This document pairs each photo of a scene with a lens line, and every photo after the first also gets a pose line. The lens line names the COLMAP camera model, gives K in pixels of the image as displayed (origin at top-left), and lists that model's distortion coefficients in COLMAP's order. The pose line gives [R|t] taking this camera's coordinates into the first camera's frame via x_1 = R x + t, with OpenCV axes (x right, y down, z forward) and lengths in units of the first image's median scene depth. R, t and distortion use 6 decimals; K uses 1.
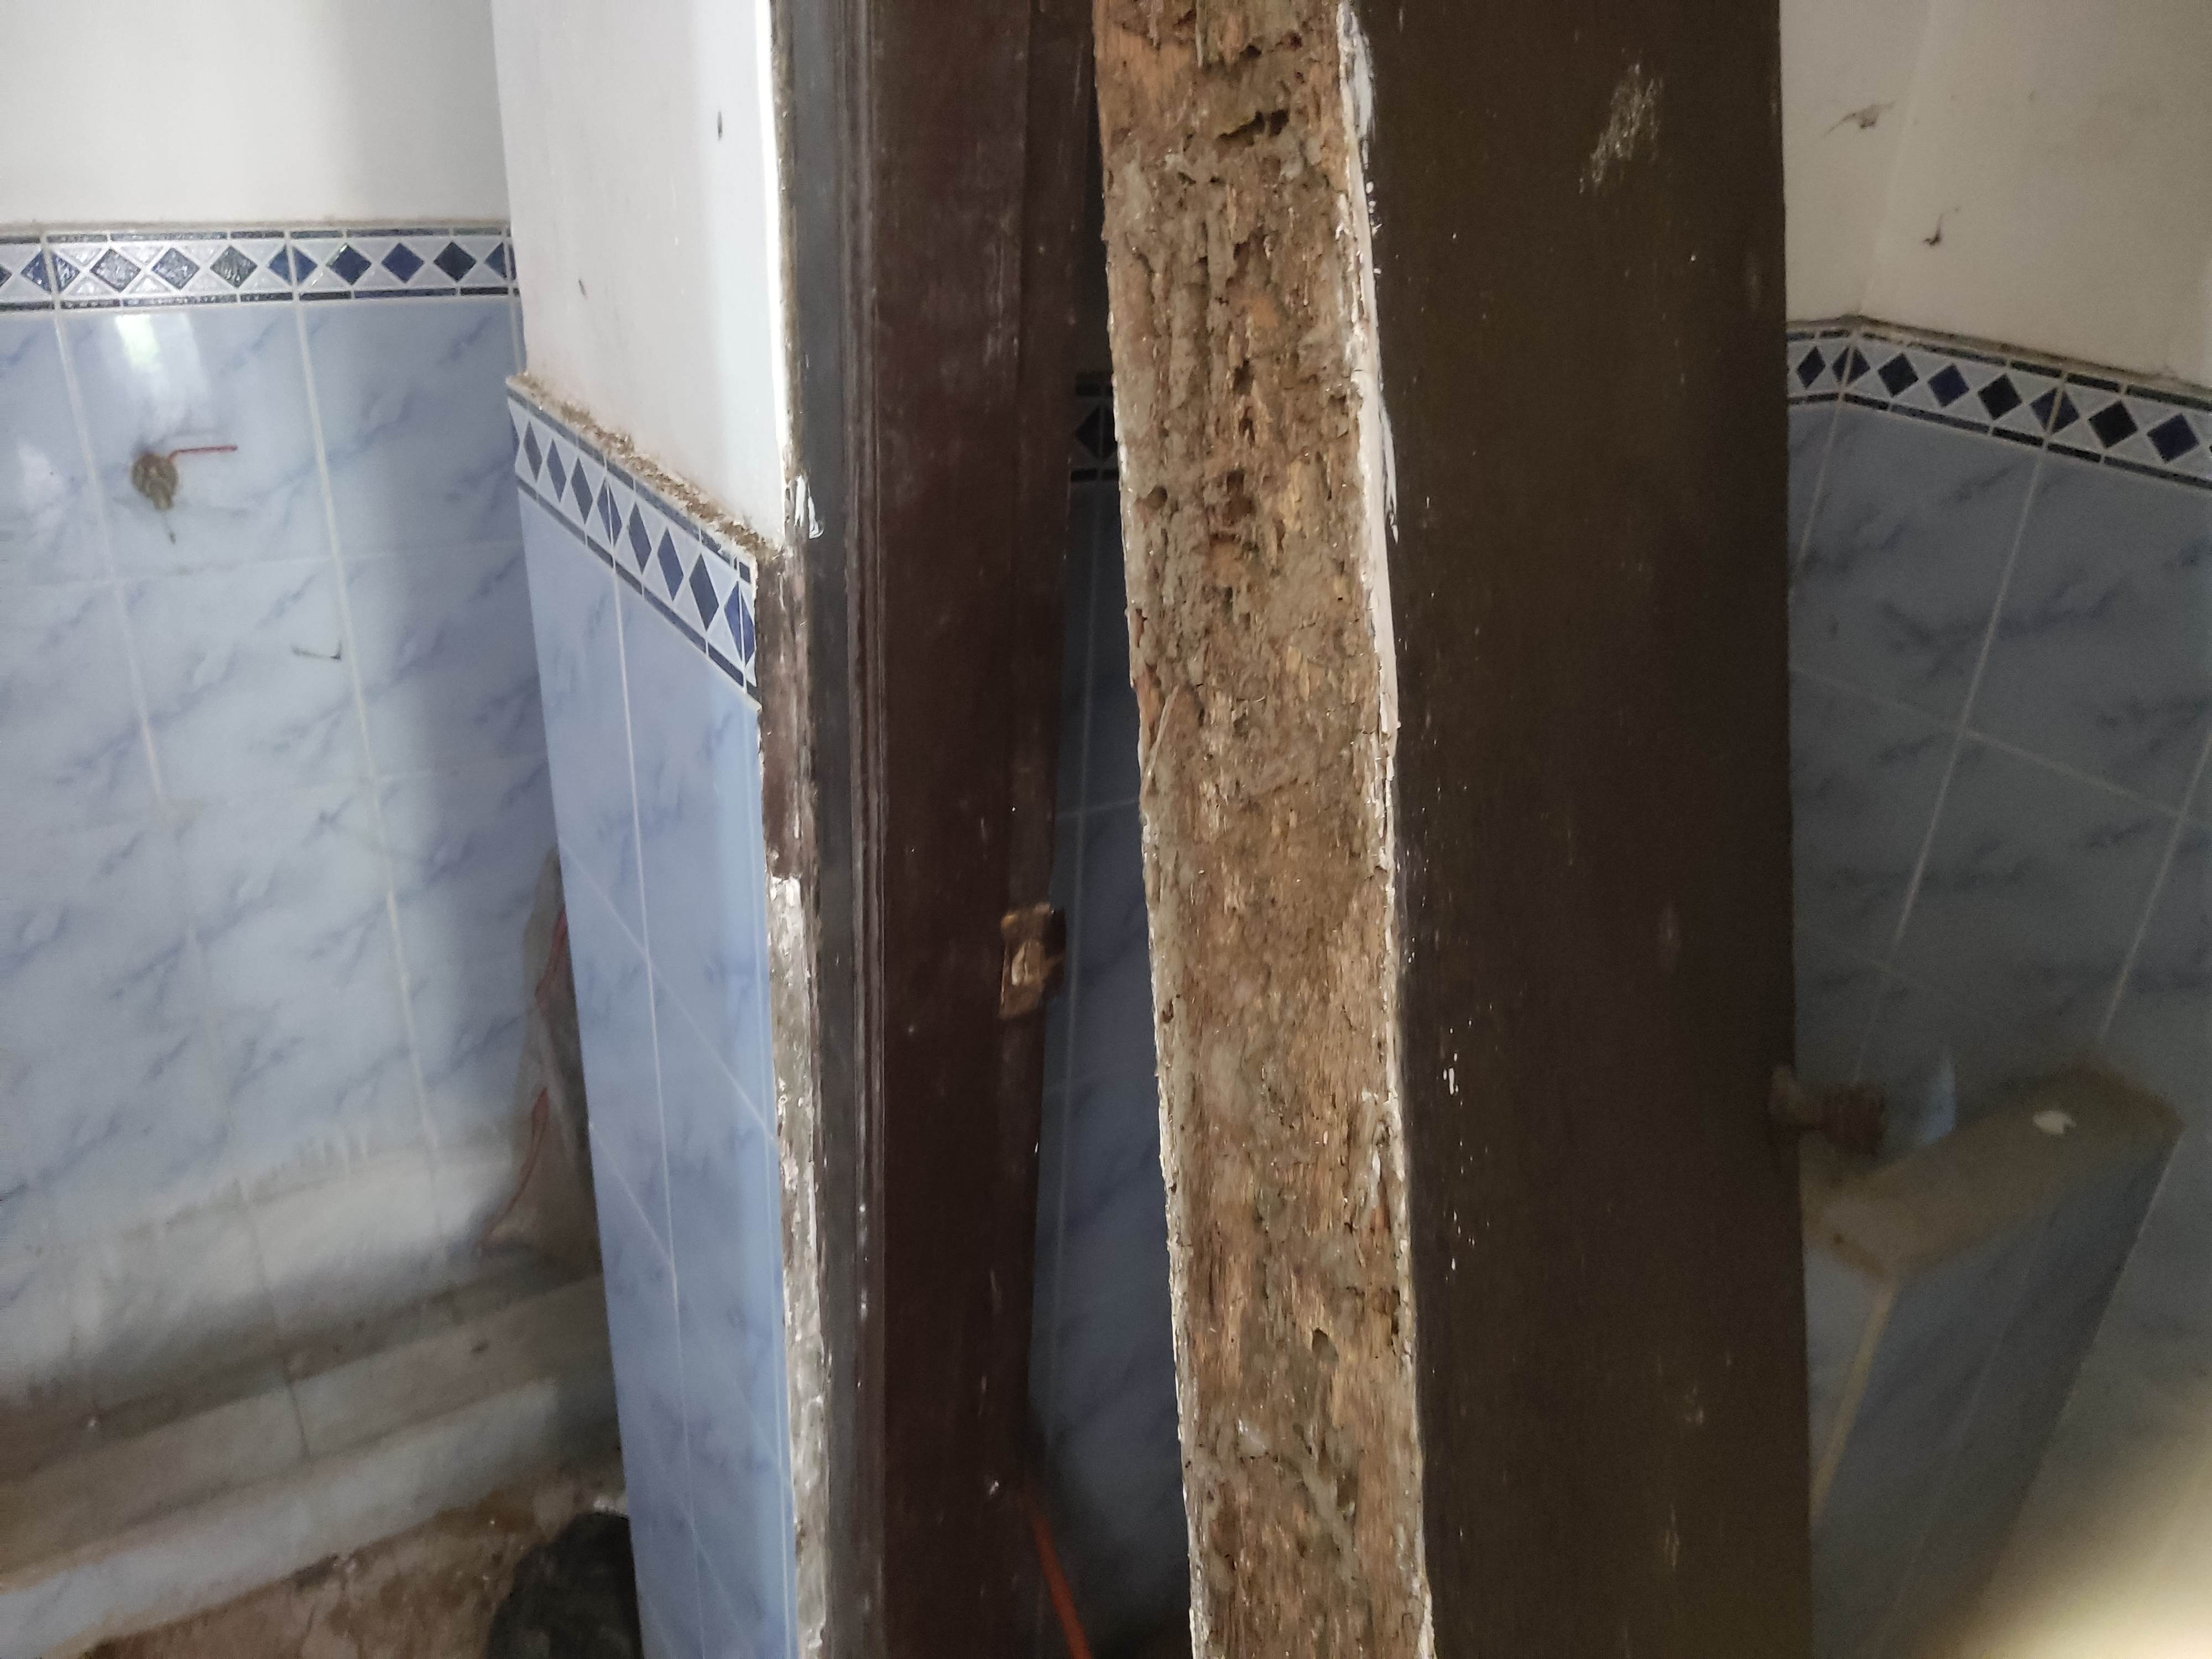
lens RADIAL K [[1726.1, 0, 1106.0], [0, 1726.1, 829.5], [0, 0, 1]] dist [-0.010717, -0.012073]
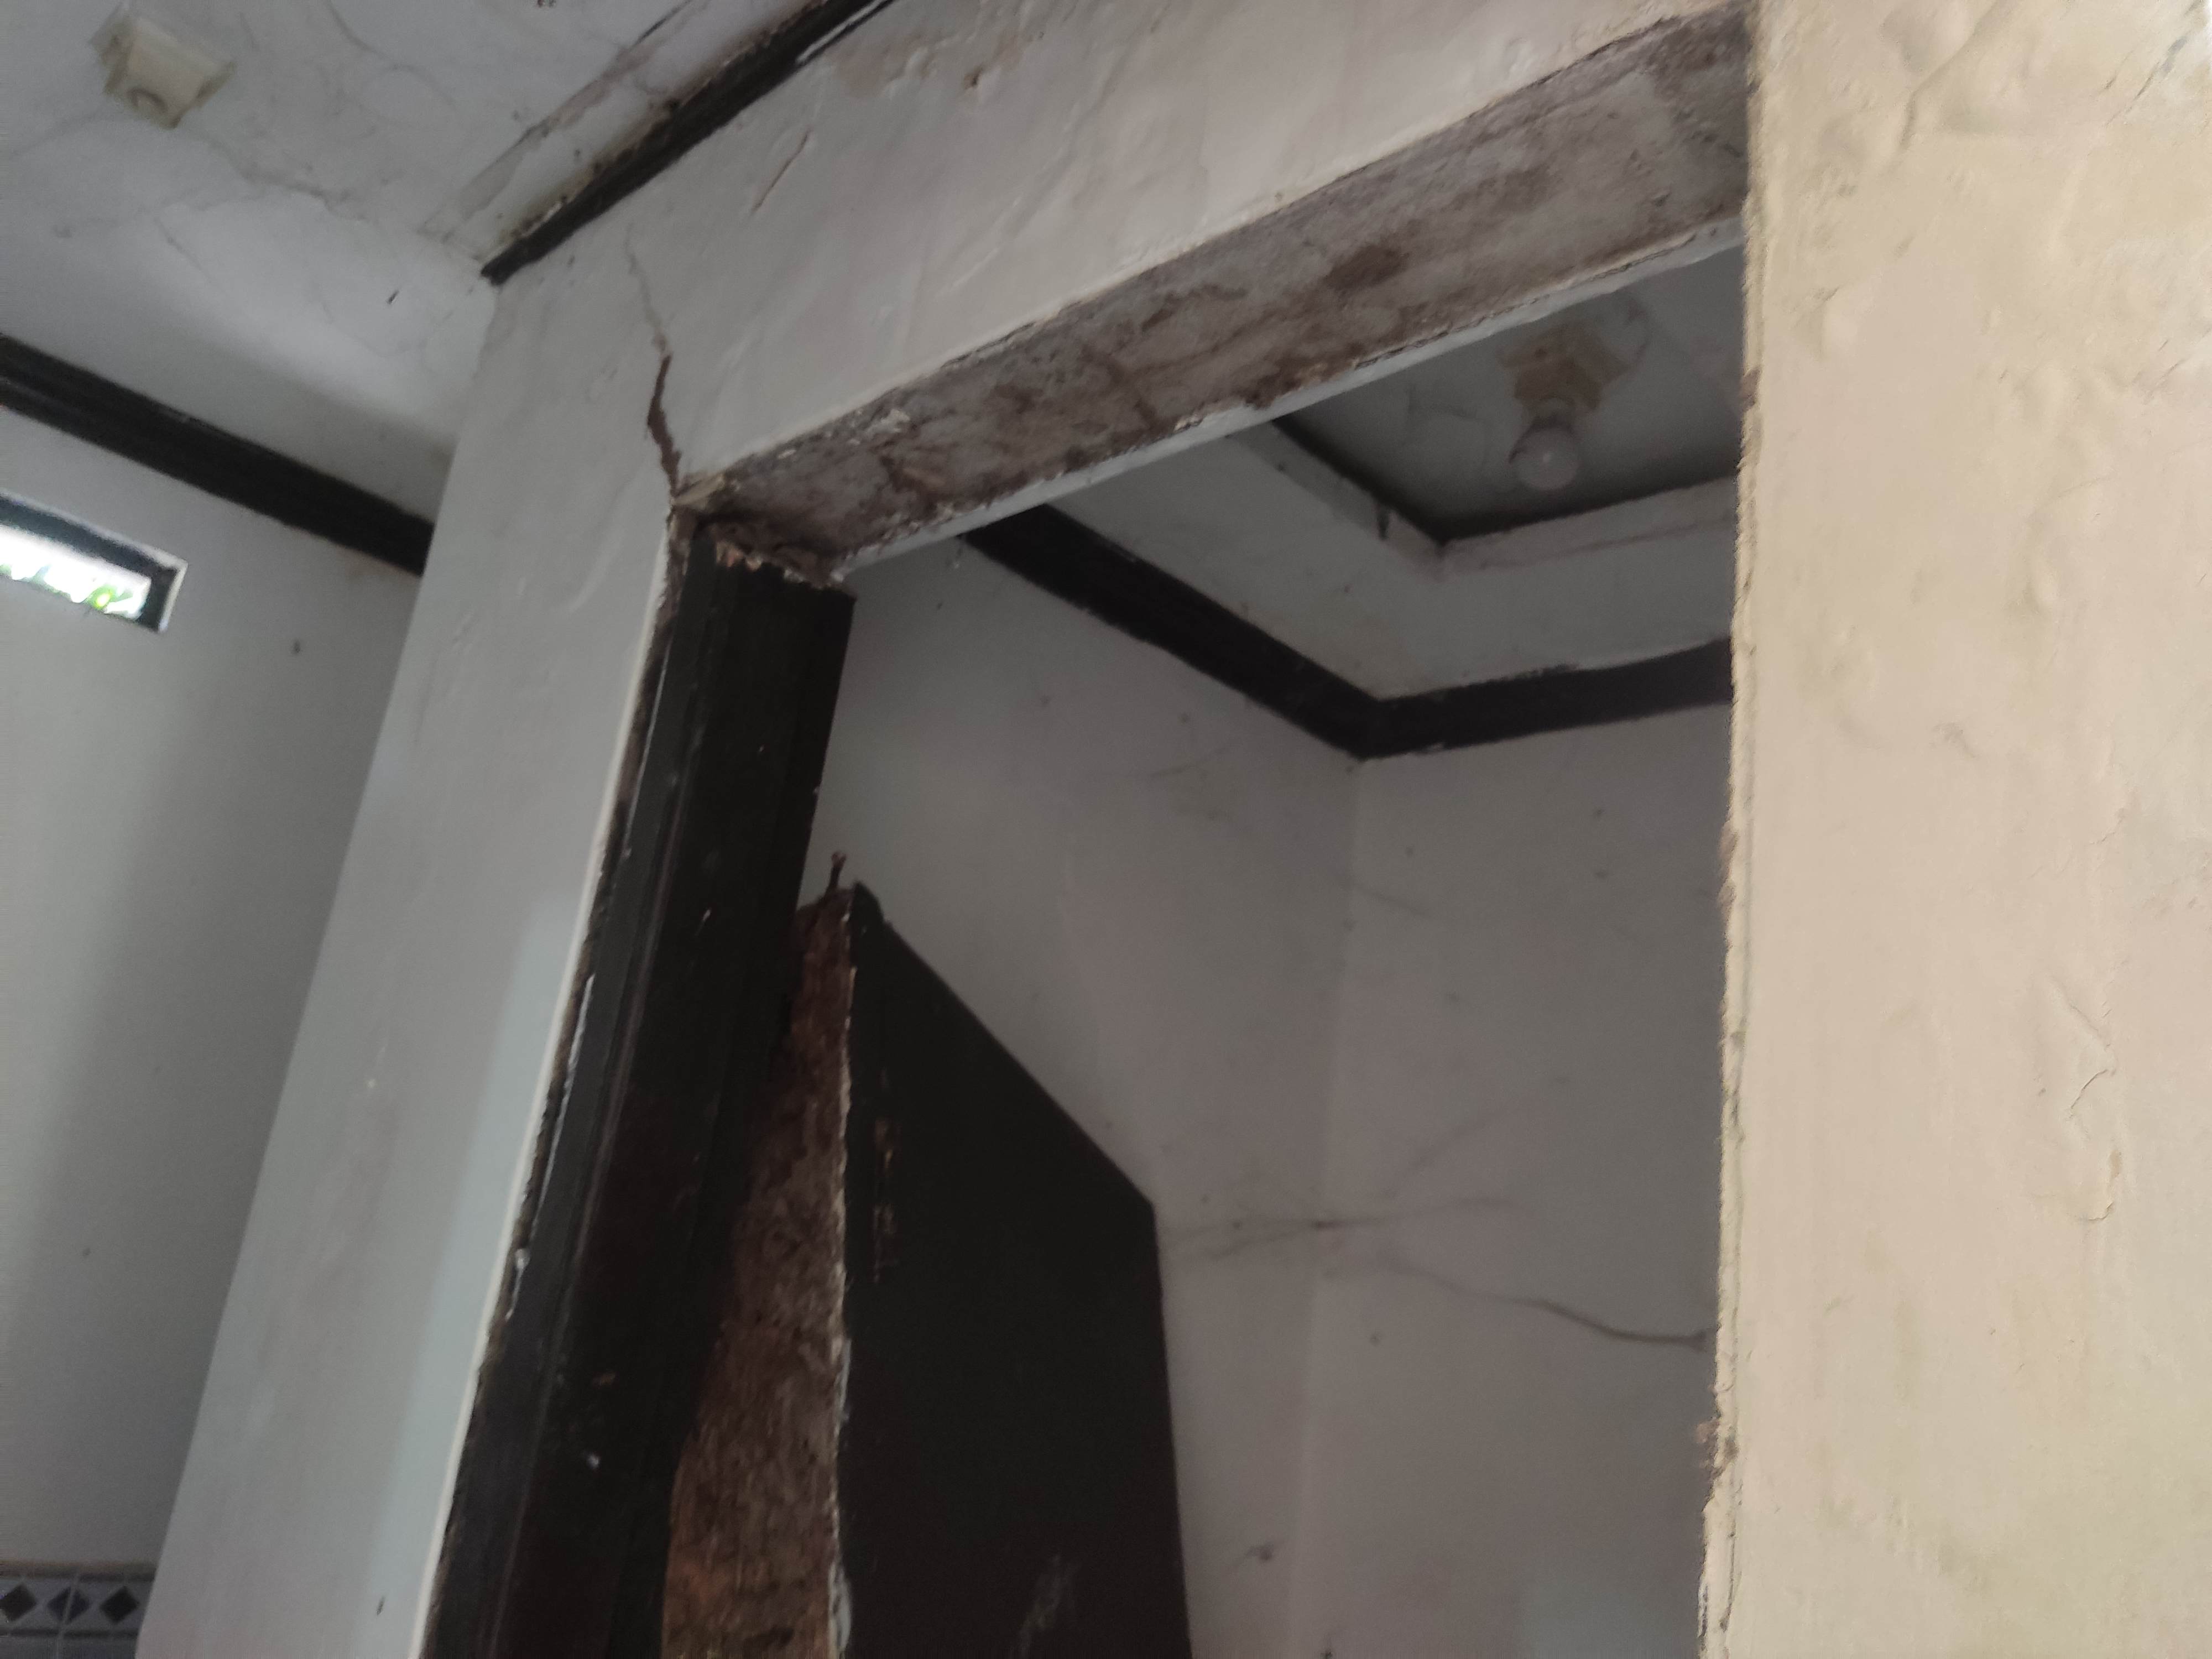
lens RADIAL K [[1726.1, 0, 1106.0], [0, 1726.1, 829.5], [0, 0, 1]] dist [-0.010717, -0.012073]
pose [[0.970318, 0.144371, 0.194009, -0.019827], [0.014166, 0.766939, -0.641564, 0.008828], [-0.241416, 0.625270, 0.742129, -0.594234]]
